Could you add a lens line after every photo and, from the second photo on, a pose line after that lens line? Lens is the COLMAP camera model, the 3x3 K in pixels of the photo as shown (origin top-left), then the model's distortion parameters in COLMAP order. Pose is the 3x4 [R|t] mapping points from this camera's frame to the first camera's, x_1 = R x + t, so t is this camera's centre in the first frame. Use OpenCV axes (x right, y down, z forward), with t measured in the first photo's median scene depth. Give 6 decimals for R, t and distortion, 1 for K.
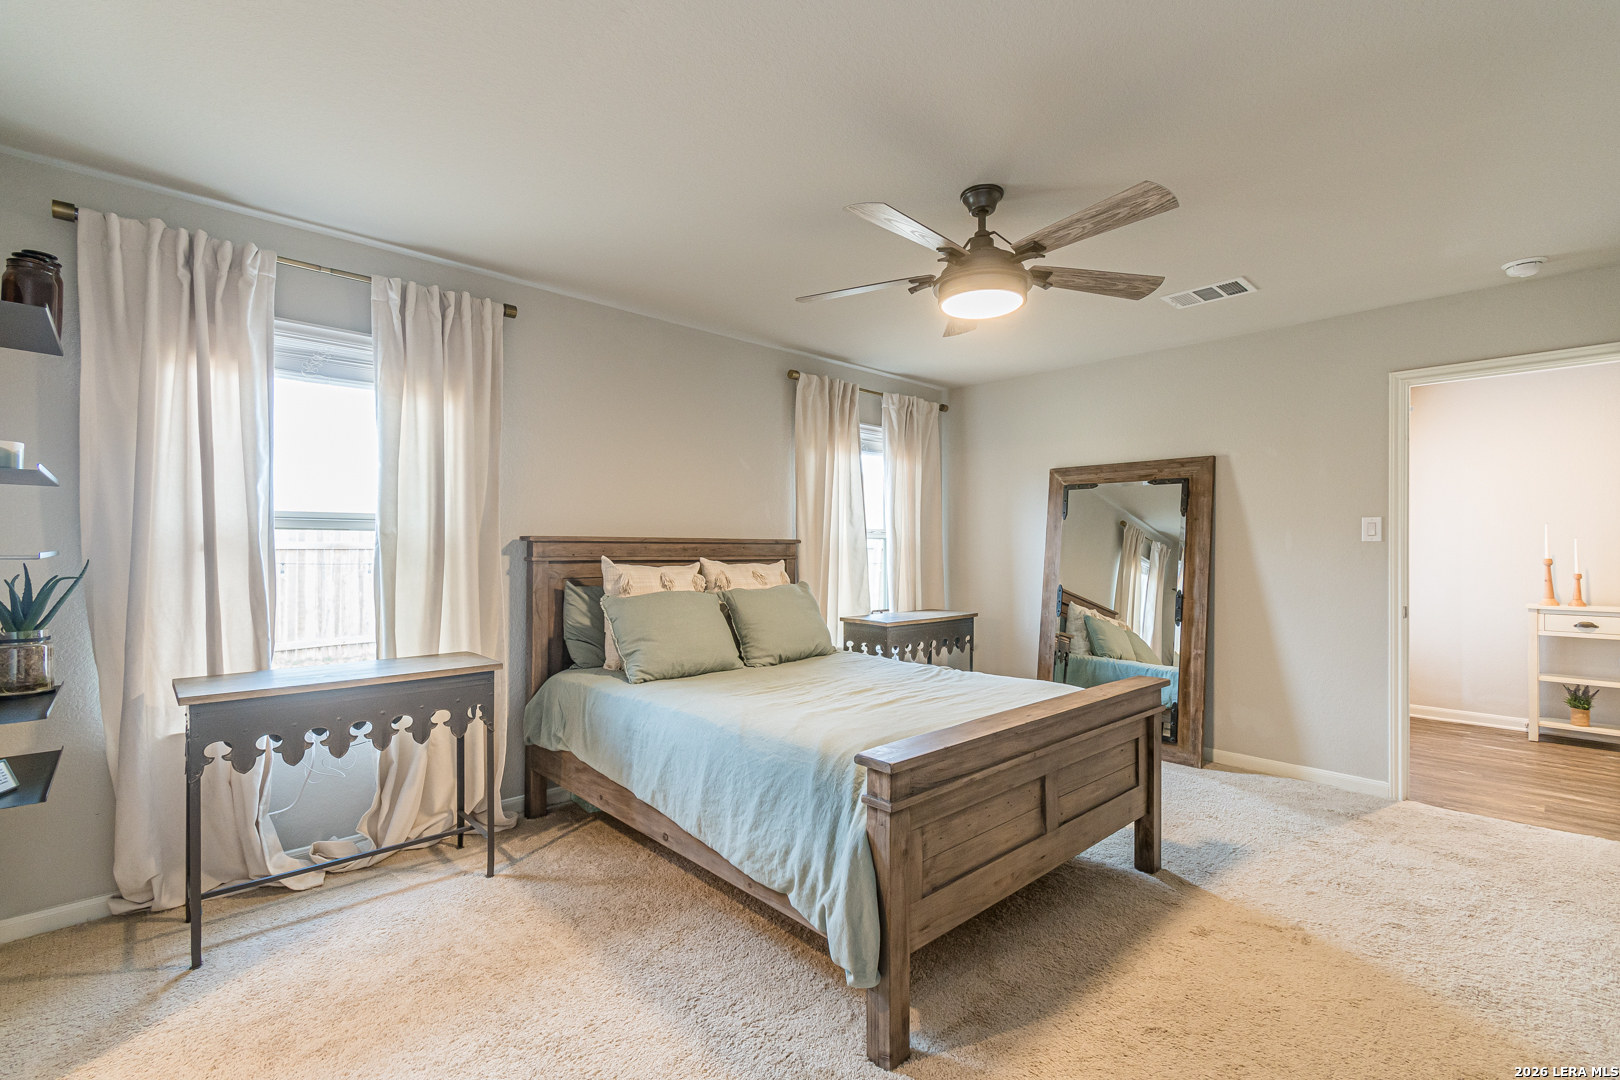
lens RADIAL K [[724.0, 0, 768.9], [0, 724.0, 546.4], [0, 0, 1]] dist [-0.000353, -0.000064]
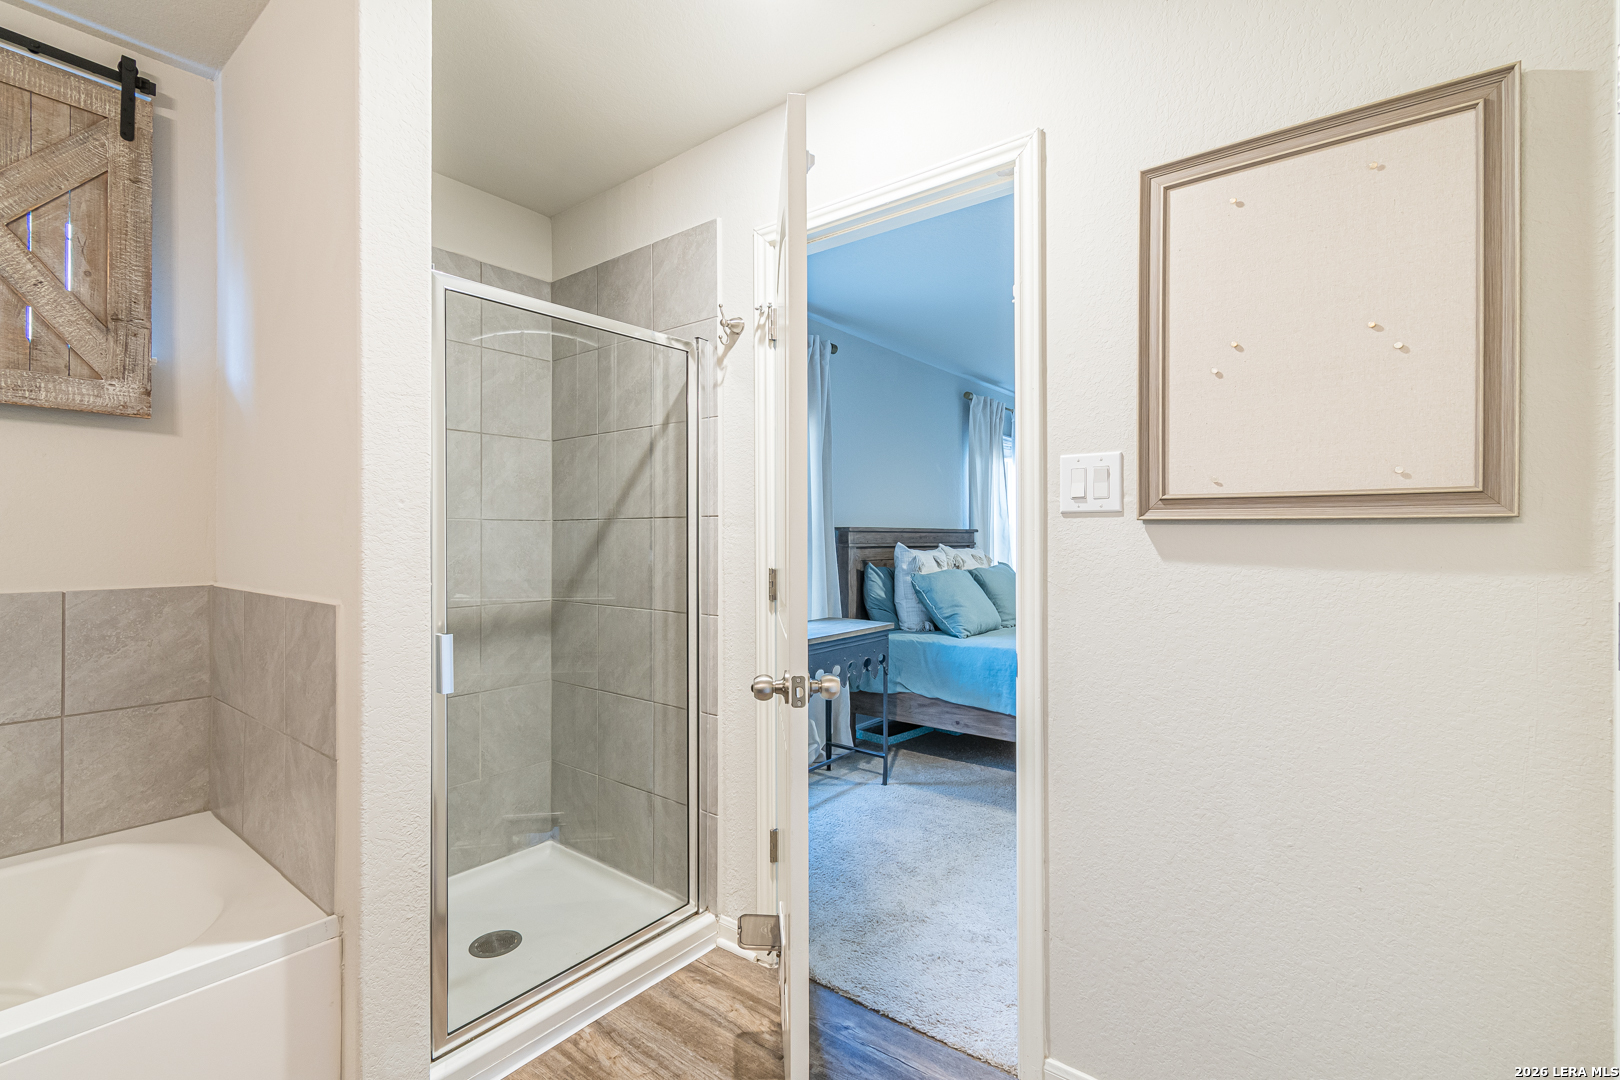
lens RADIAL K [[693.3, 0, 831.3], [0, 693.3, 538.5], [0, 0, 1]] dist [0.002455, -0.000132]
pose [[0.988907, -0.003233, 0.148498, -0.519071], [0.002745, 0.999990, 0.003487, 0.001452], [-0.148508, -0.003040, 0.988907, -0.183878]]
